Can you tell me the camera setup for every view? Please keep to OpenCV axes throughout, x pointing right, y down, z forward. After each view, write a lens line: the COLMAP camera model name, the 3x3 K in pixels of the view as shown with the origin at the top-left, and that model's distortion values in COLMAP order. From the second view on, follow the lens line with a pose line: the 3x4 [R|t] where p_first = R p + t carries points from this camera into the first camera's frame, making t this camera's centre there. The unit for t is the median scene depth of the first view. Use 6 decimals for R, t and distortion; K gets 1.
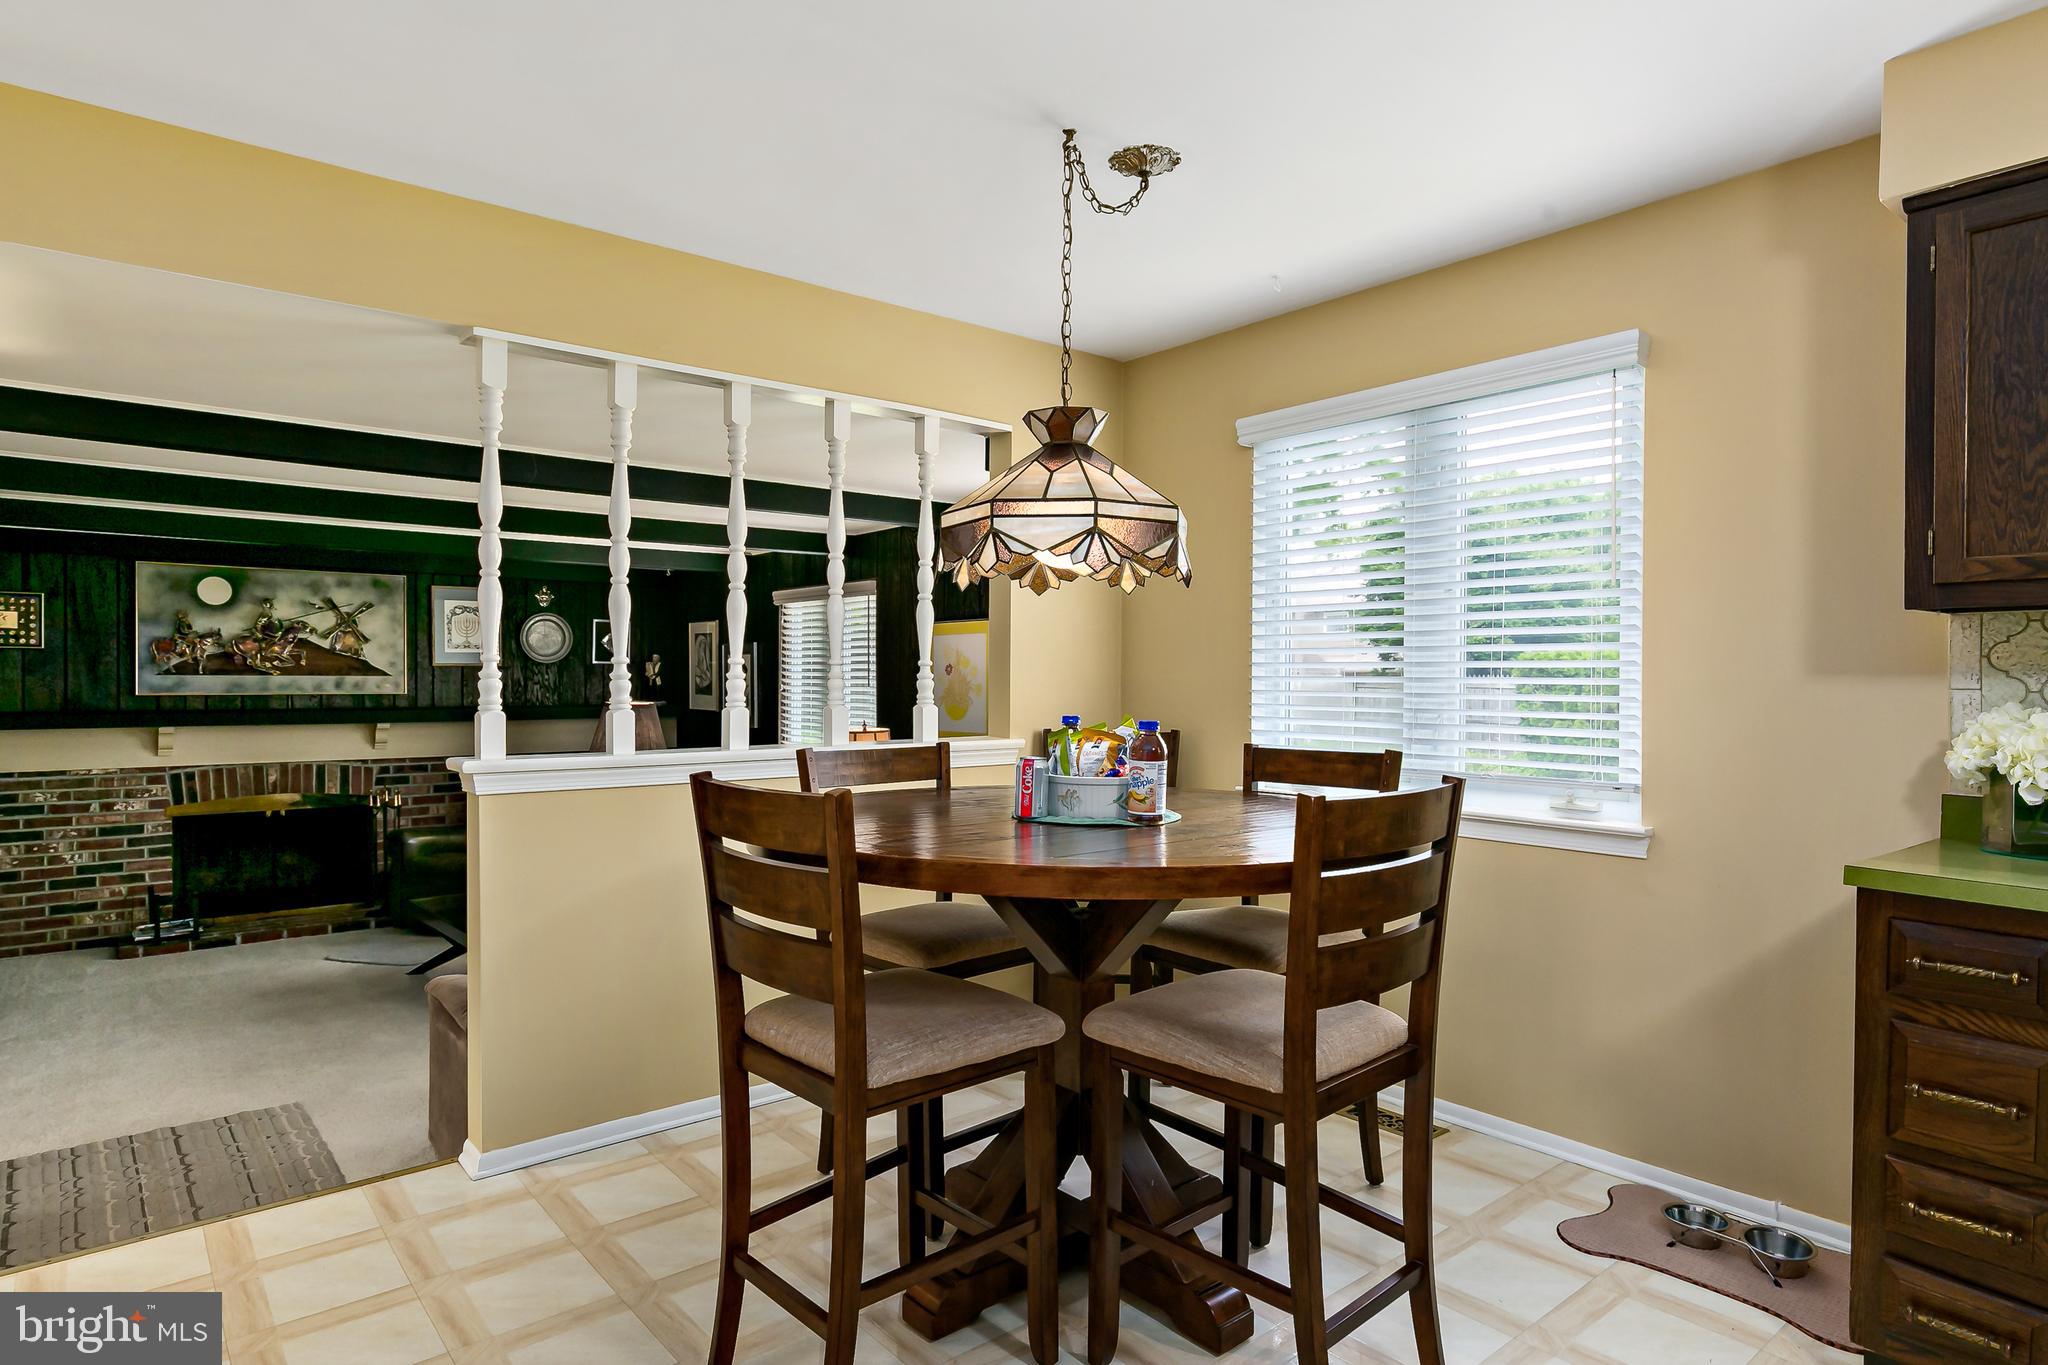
lens RADIAL K [[1139.6, 0, 1021.4], [0, 1139.6, 680.3], [0, 0, 1]] dist [0.002660, 0.000272]
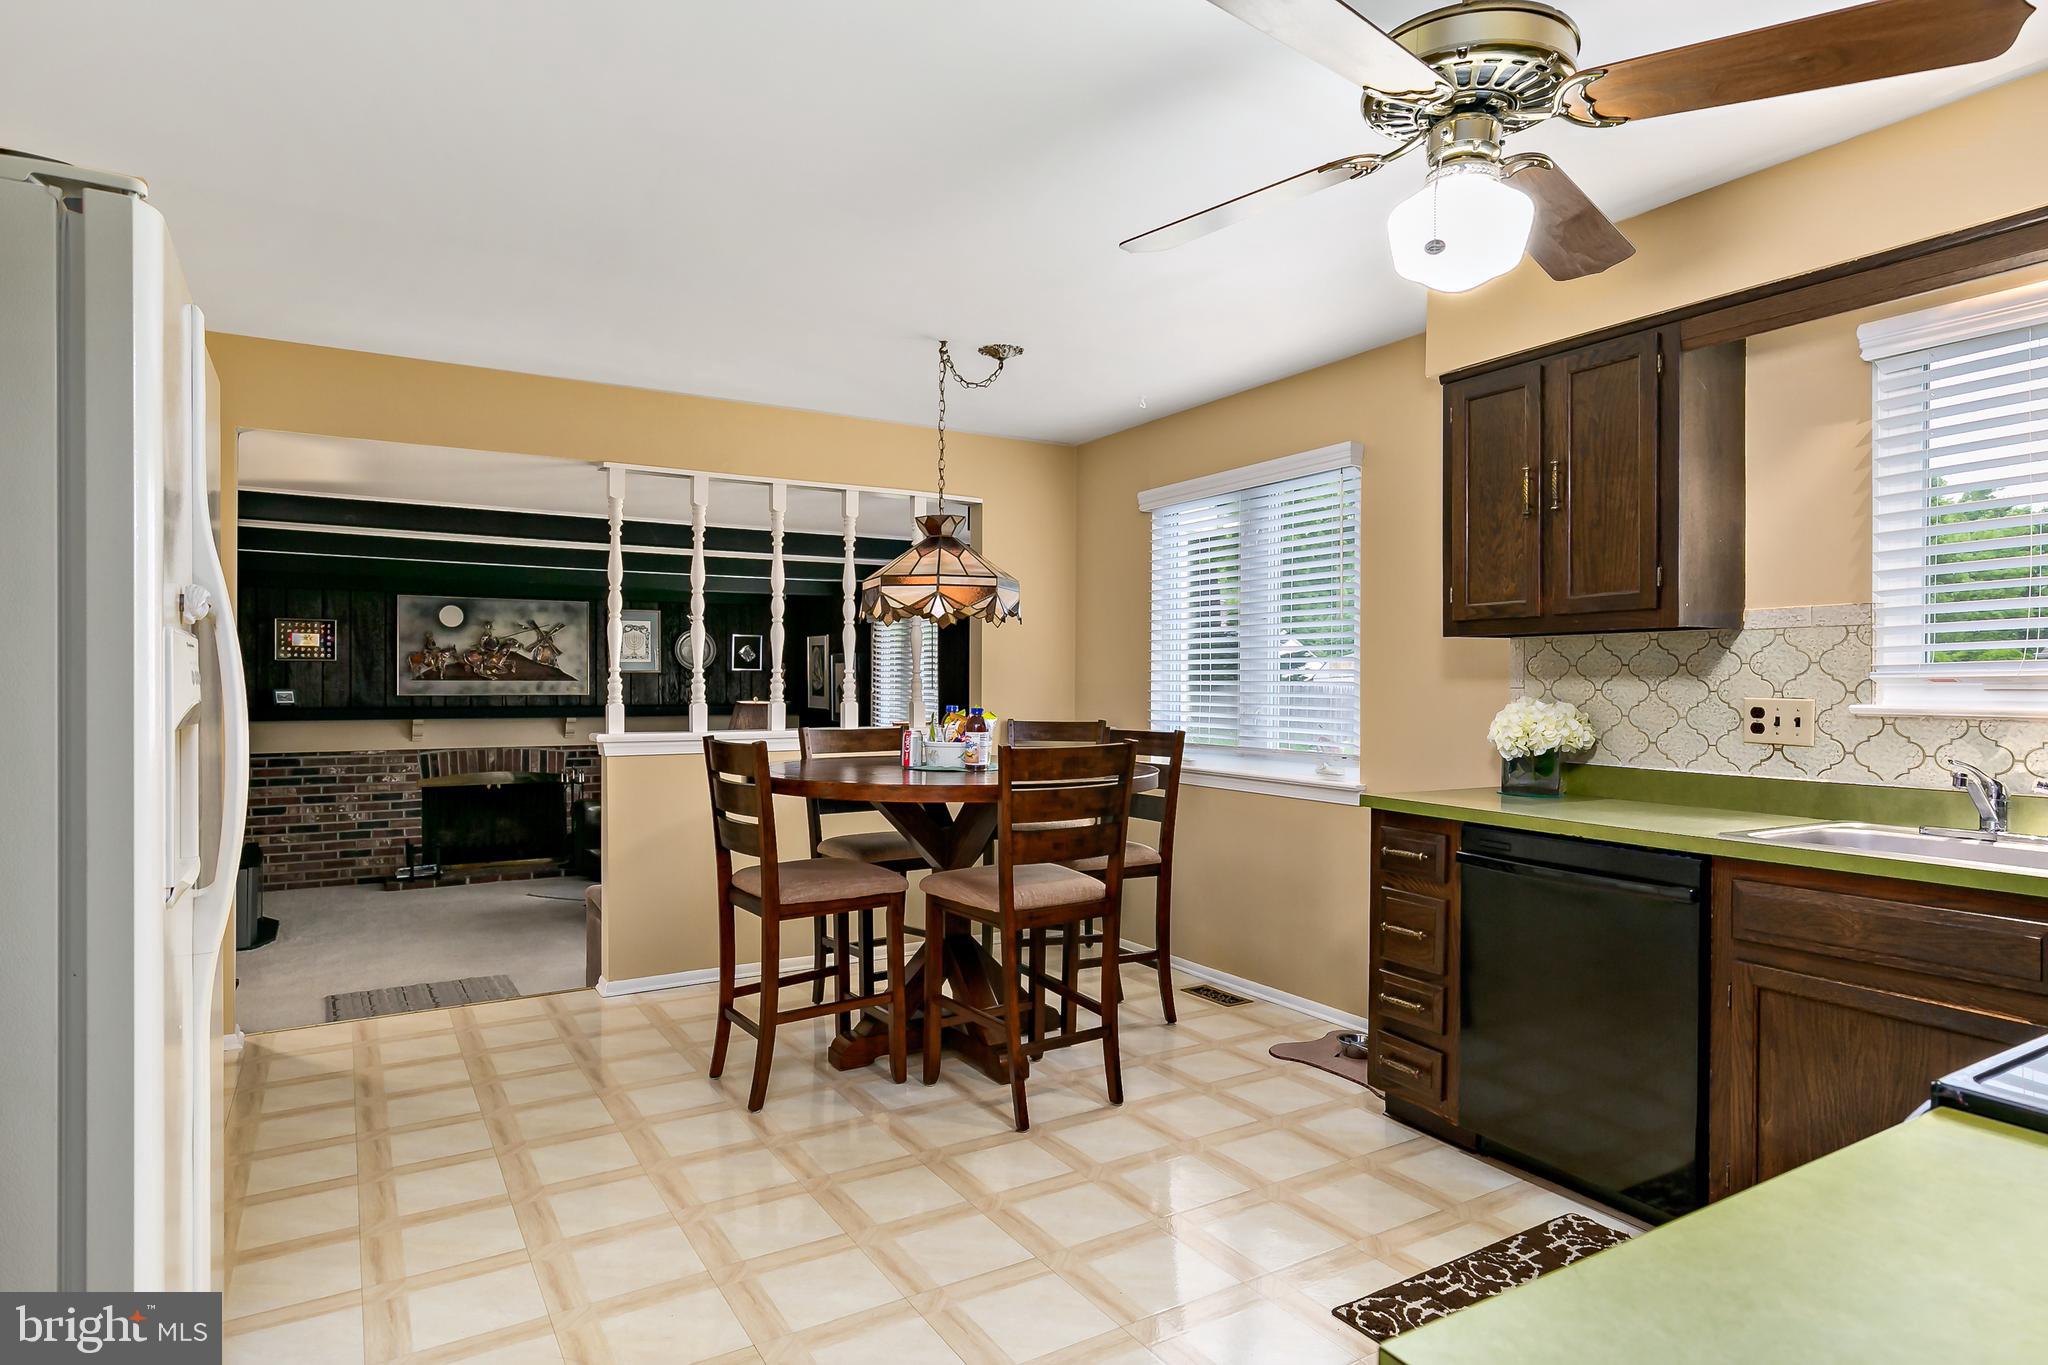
lens RADIAL K [[1139.6, 0, 1020.8], [0, 1139.6, 678.6], [0, 0, 1]] dist [0.002660, 0.000272]
pose [[0.988862, -0.001789, -0.148827, 0.150184], [0.001083, 0.999988, -0.004824, 0.000522], [0.148834, 0.004609, 0.988852, -0.219936]]
